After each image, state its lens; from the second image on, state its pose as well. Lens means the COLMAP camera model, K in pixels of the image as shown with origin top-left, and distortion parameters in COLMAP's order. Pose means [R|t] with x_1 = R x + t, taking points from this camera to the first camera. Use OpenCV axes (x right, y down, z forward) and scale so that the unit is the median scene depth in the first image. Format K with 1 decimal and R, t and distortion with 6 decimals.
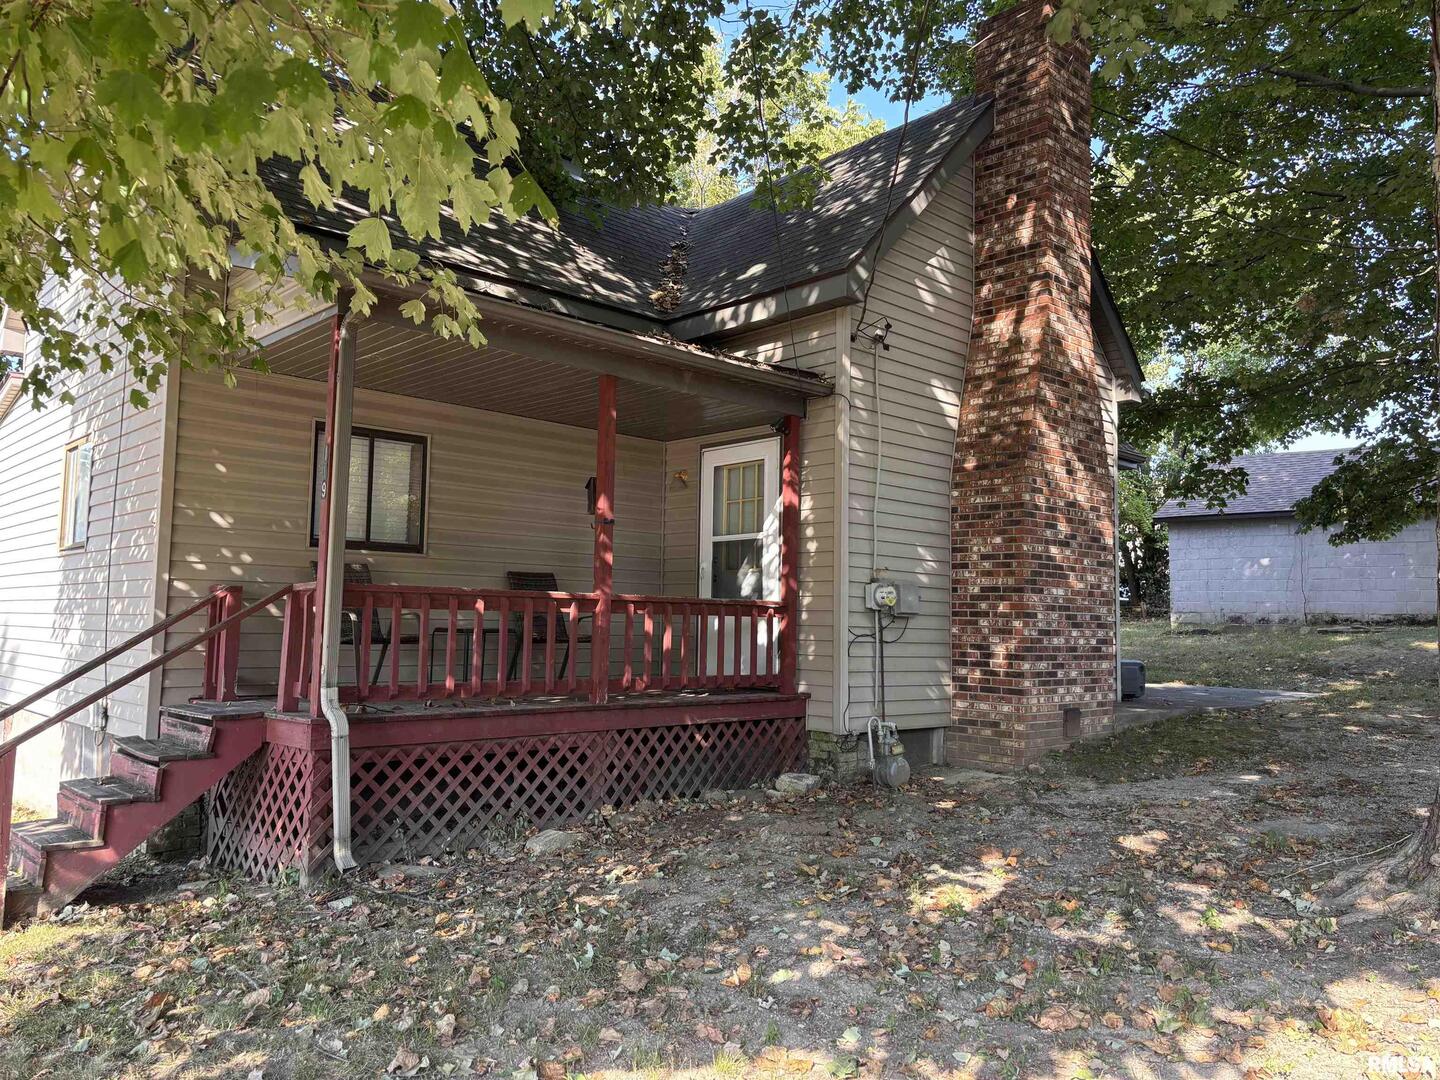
lens RADIAL K [[1089.0, 0, 721.0], [0, 1089.0, 537.0], [0, 0, 1]] dist [0.017943, -0.019681]
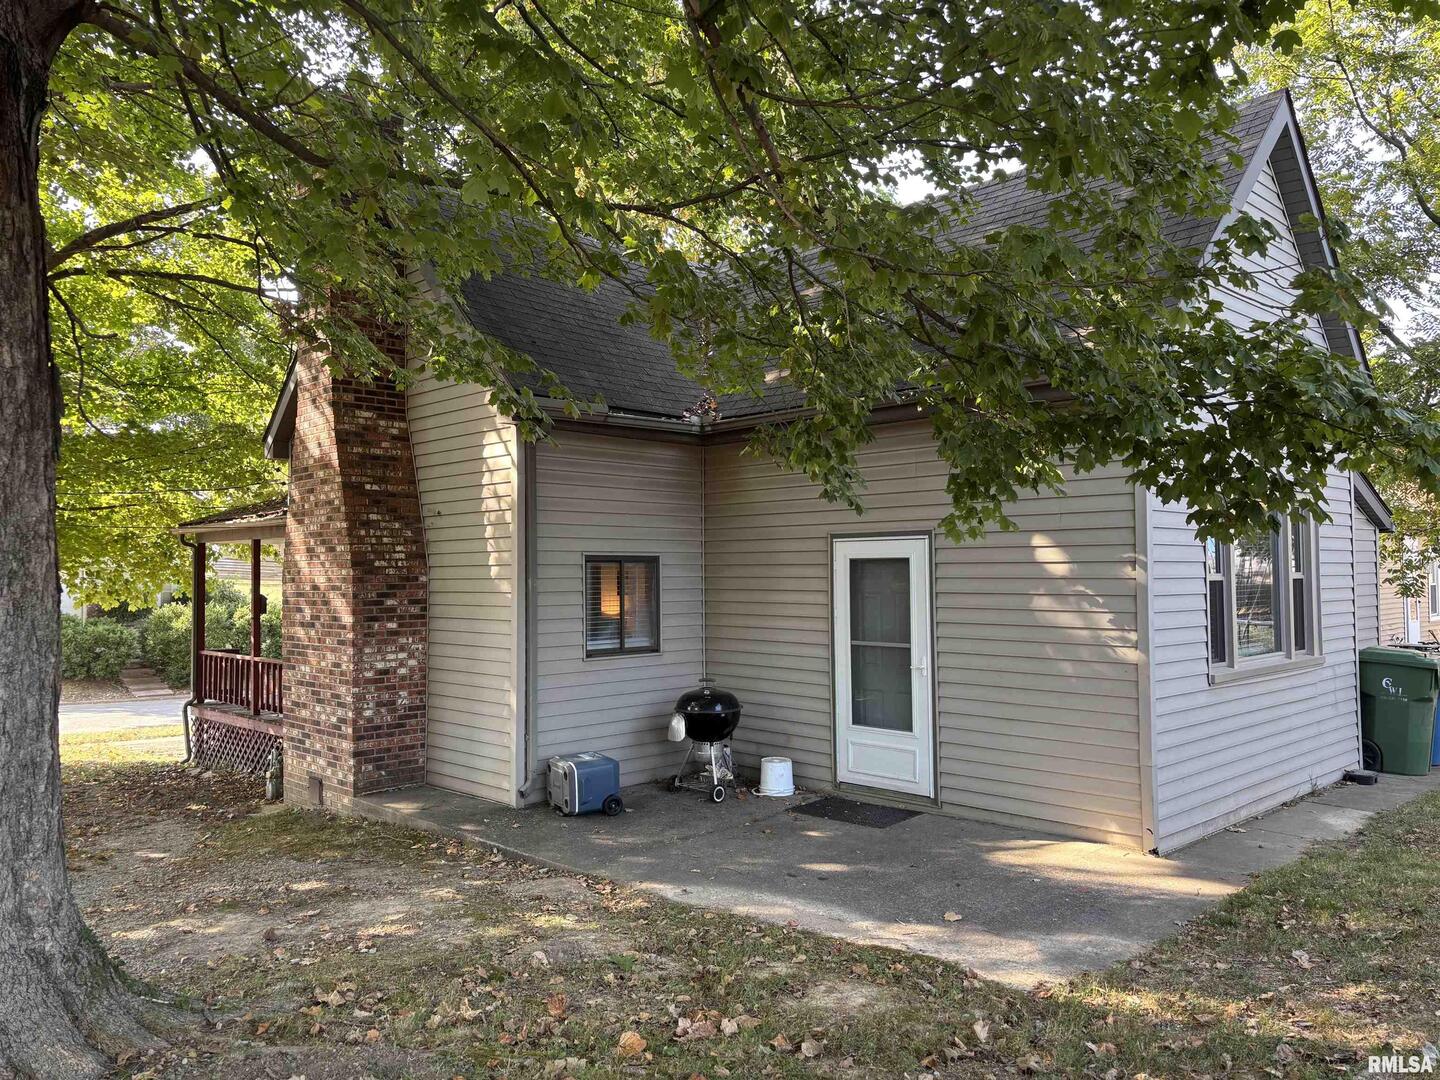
lens RADIAL K [[1089.0, 0, 720.1], [0, 1089.0, 537.3], [0, 0, 1]] dist [0.017943, -0.019681]
pose [[0.015159, -0.045924, -0.998830, 1.403747], [0.095949, 0.994402, -0.044265, 0.006608], [0.995271, -0.095166, 0.019481, 1.384576]]
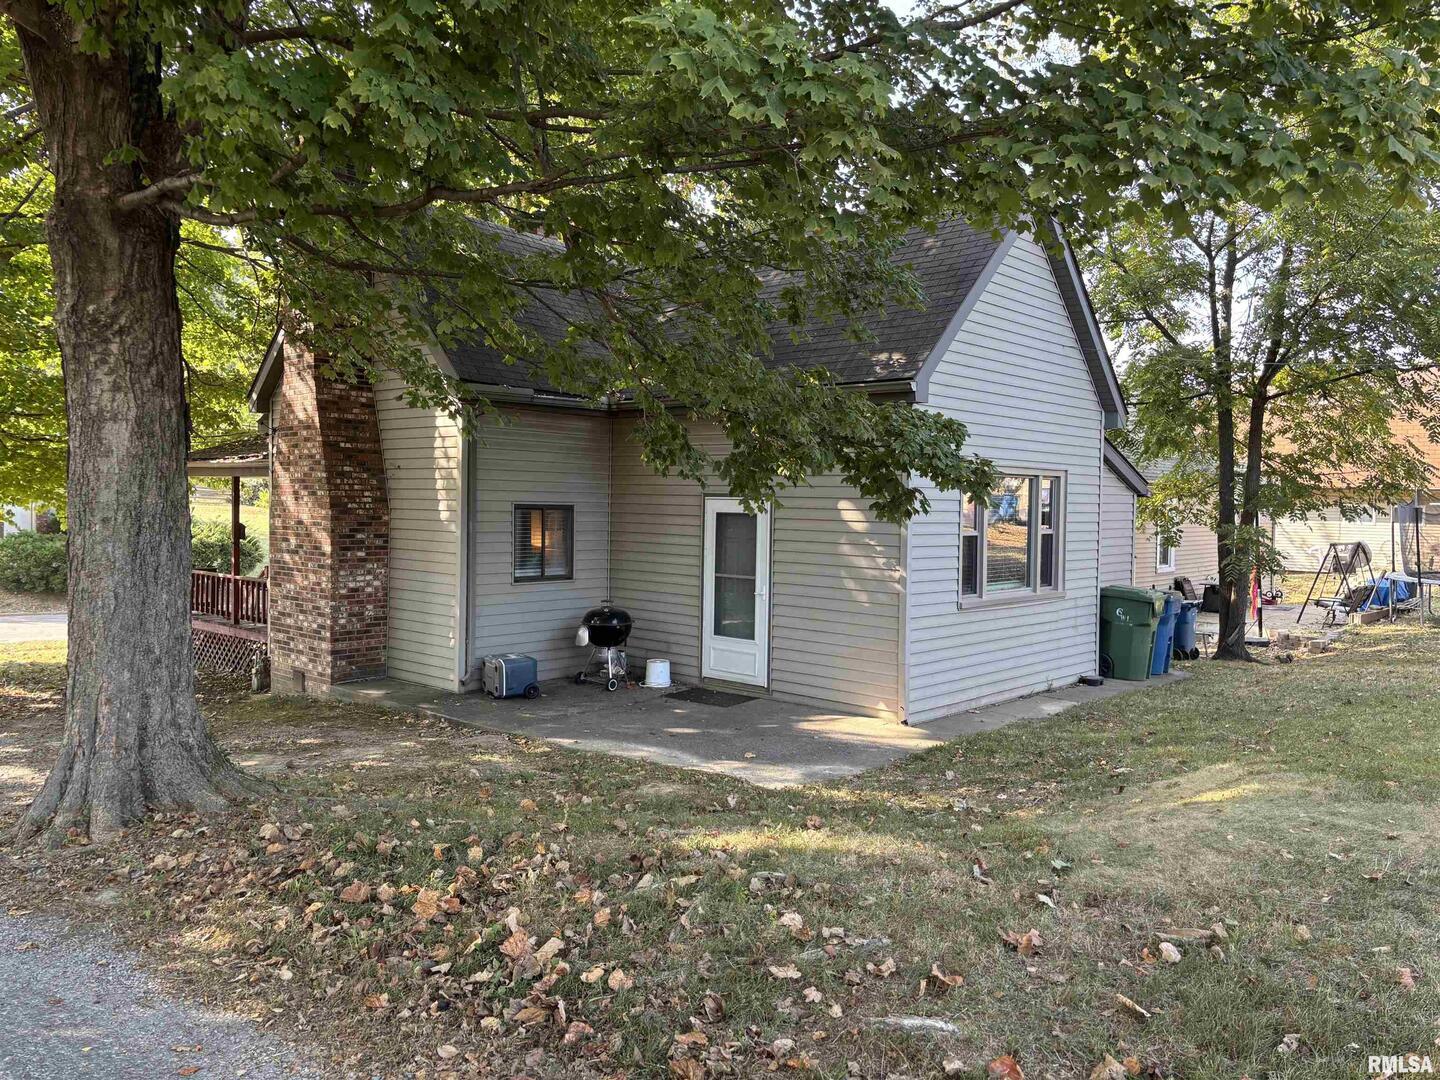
lens RADIAL K [[1089.0, 0, 750.6], [0, 1089.0, 524.6], [0, 0, 1]] dist [0.017943, -0.019681]
pose [[0.093482, 0.010912, -0.995561, 1.732774], [0.071033, 0.997319, 0.017601, -0.011604], [0.993084, -0.072363, 0.092456, 1.437869]]
